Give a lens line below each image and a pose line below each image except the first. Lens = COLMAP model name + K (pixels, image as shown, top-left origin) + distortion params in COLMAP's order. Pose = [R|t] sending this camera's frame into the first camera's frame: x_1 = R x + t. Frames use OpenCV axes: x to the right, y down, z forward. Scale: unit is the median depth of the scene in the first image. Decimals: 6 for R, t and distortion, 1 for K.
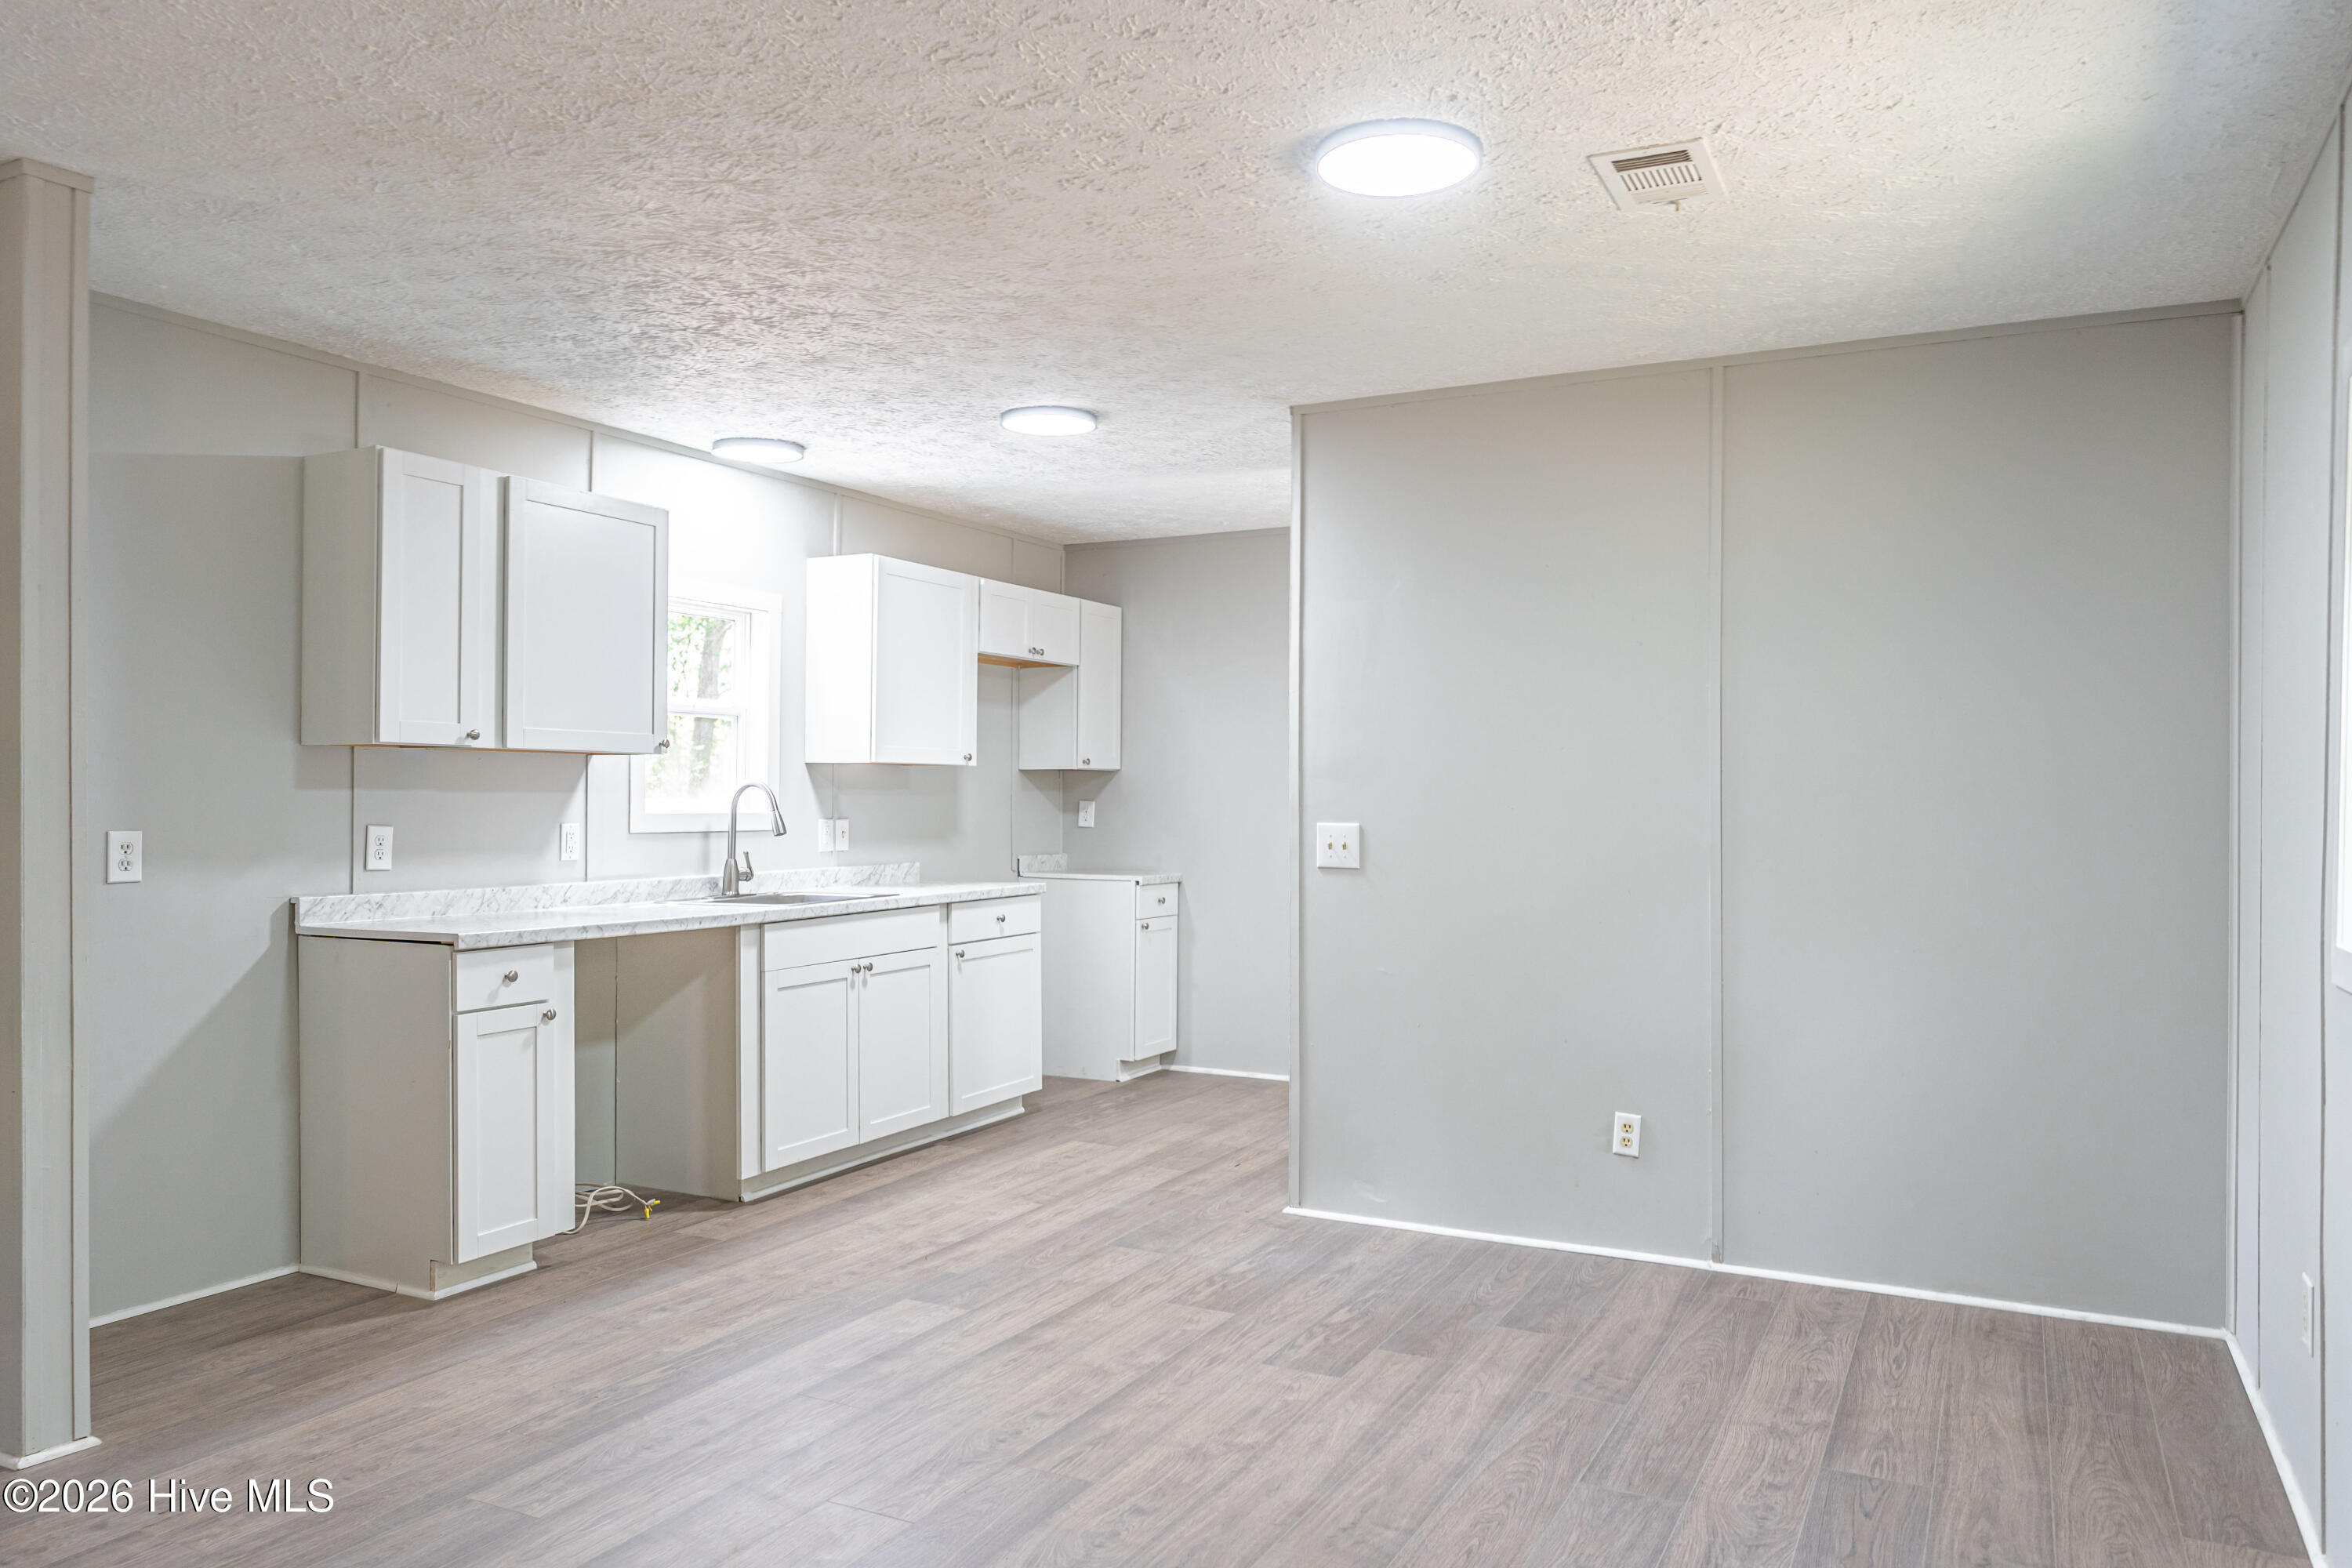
lens RADIAL K [[1612.7, 0, 1149.8], [0, 1612.7, 788.9], [0, 0, 1]] dist [-0.005892, 0.004681]
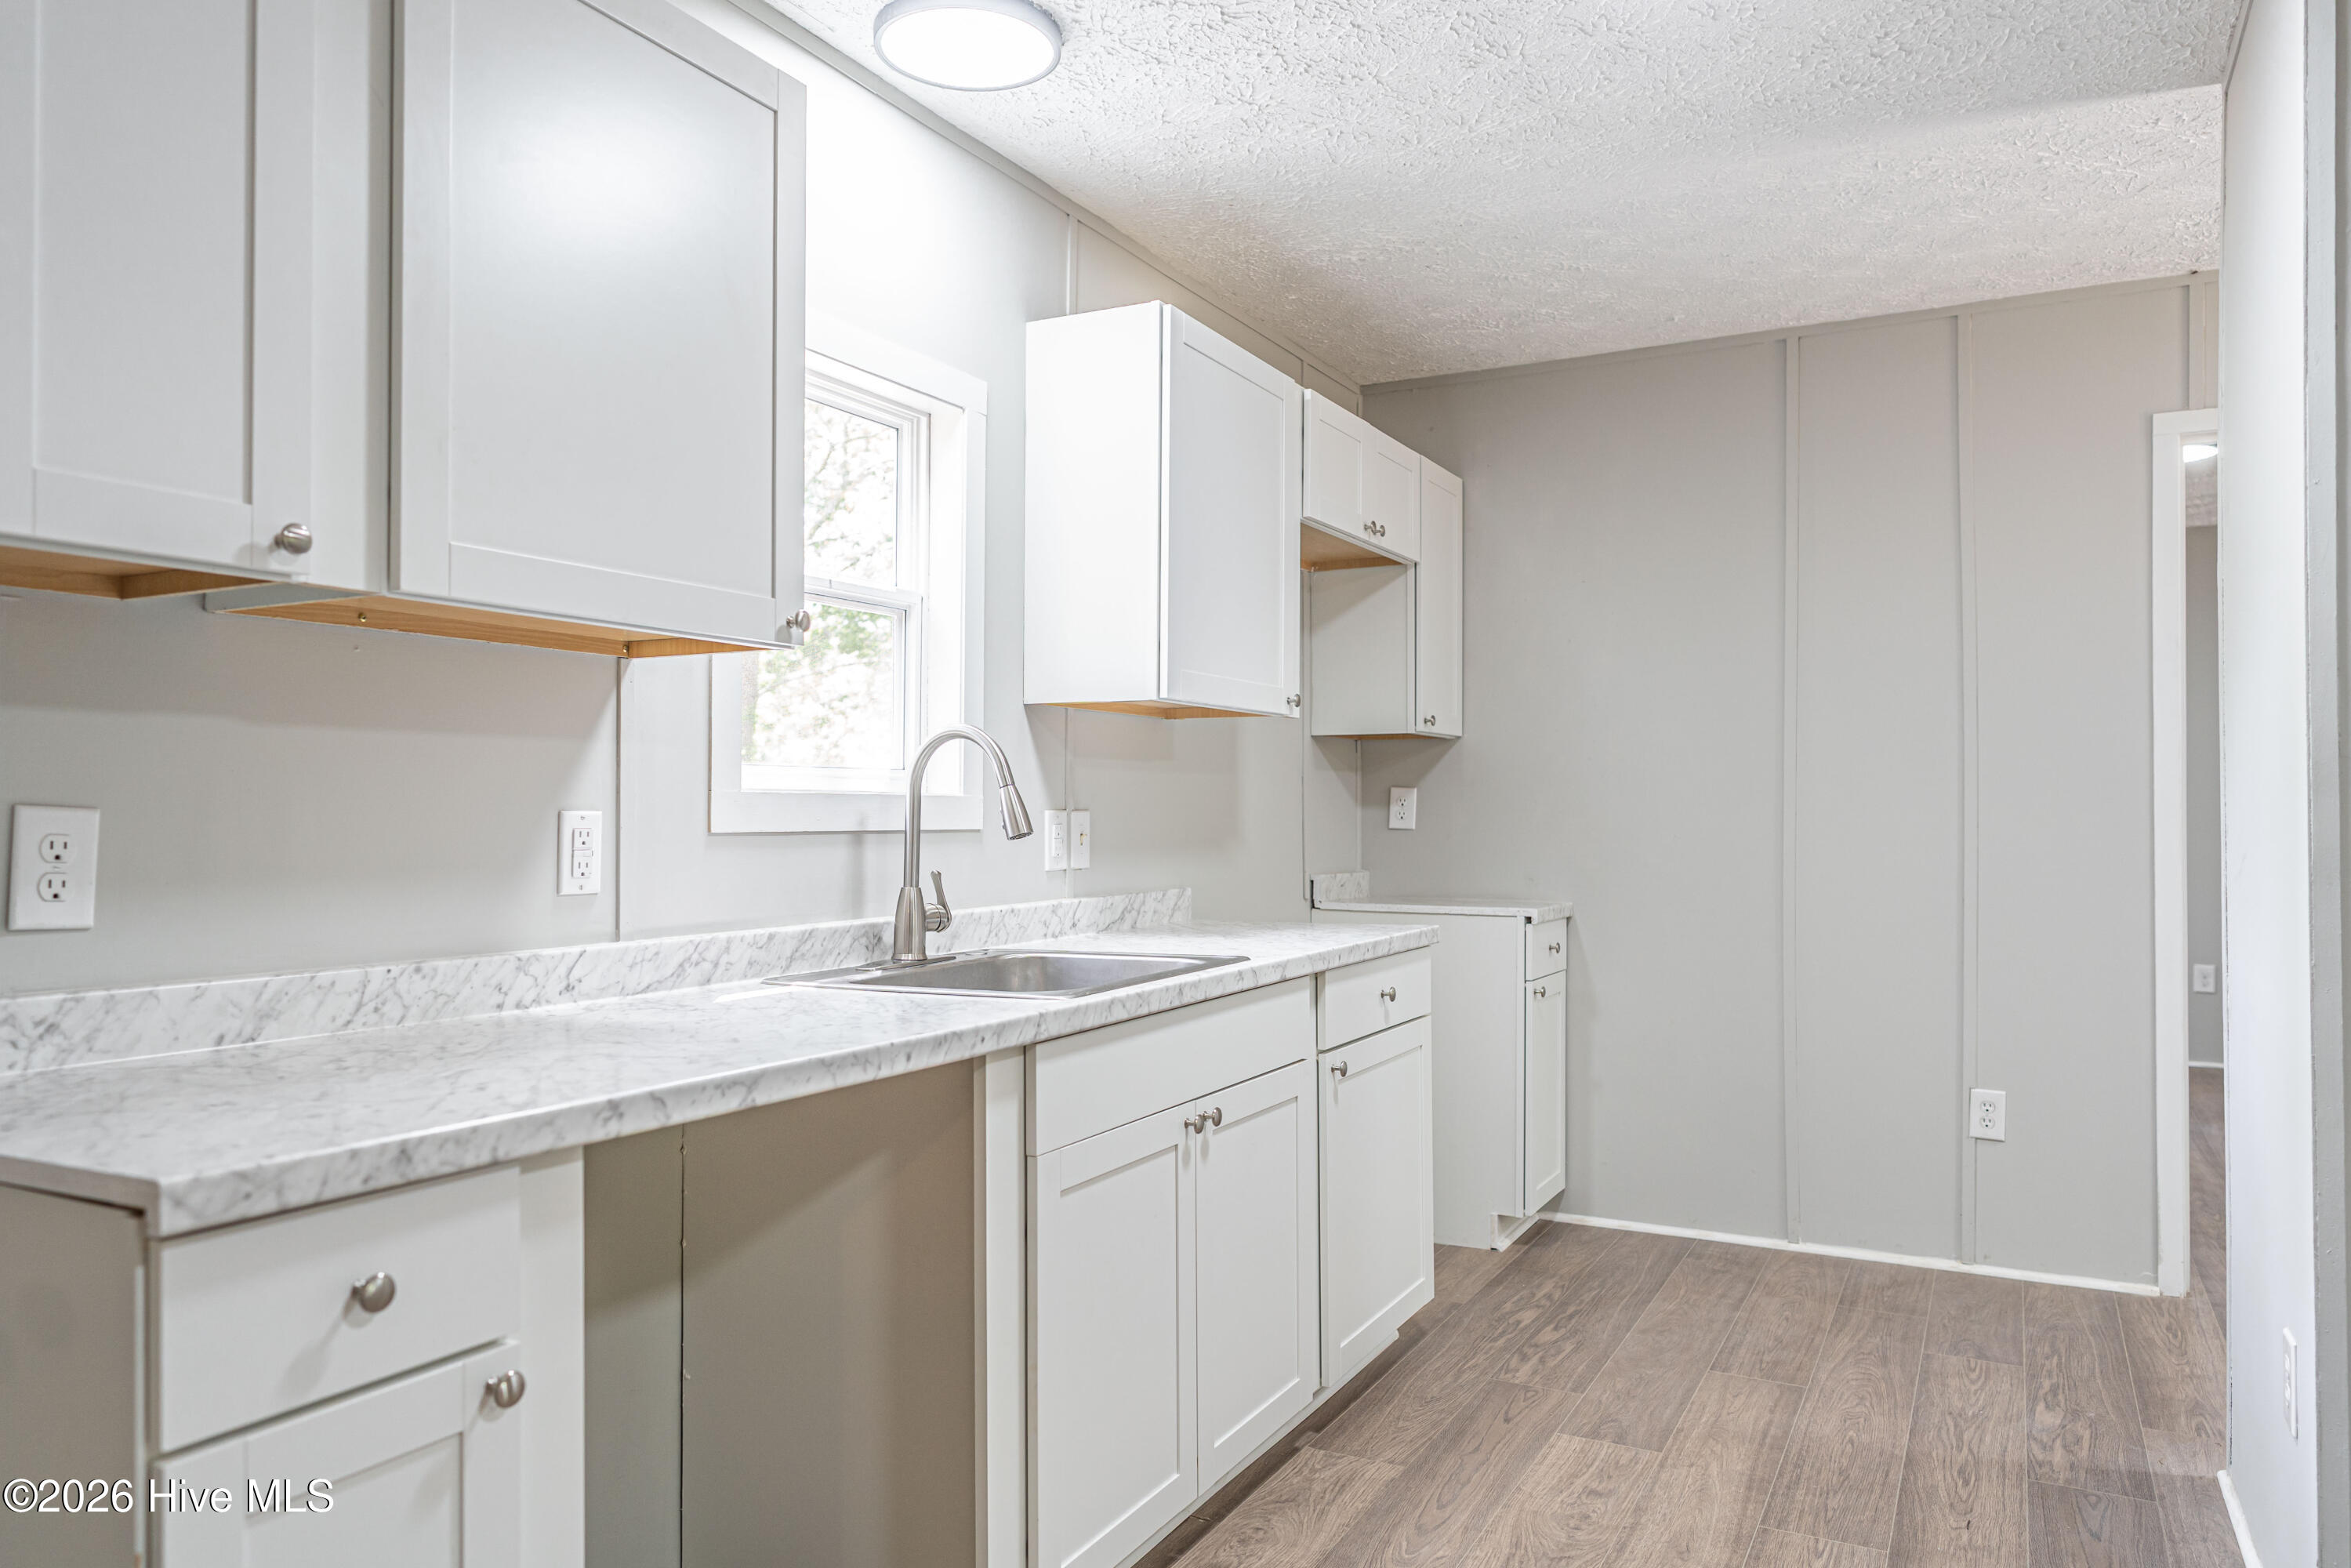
lens RADIAL K [[1630.9, 0, 1146.3], [0, 1630.9, 791.1], [0, 0, 1]] dist [0.006942, 0.004547]
pose [[0.999755, -0.005209, -0.021509, -0.179538], [0.005056, 0.999962, -0.007137, 0.018420], [0.021546, 0.007026, 0.999743, 0.511950]]
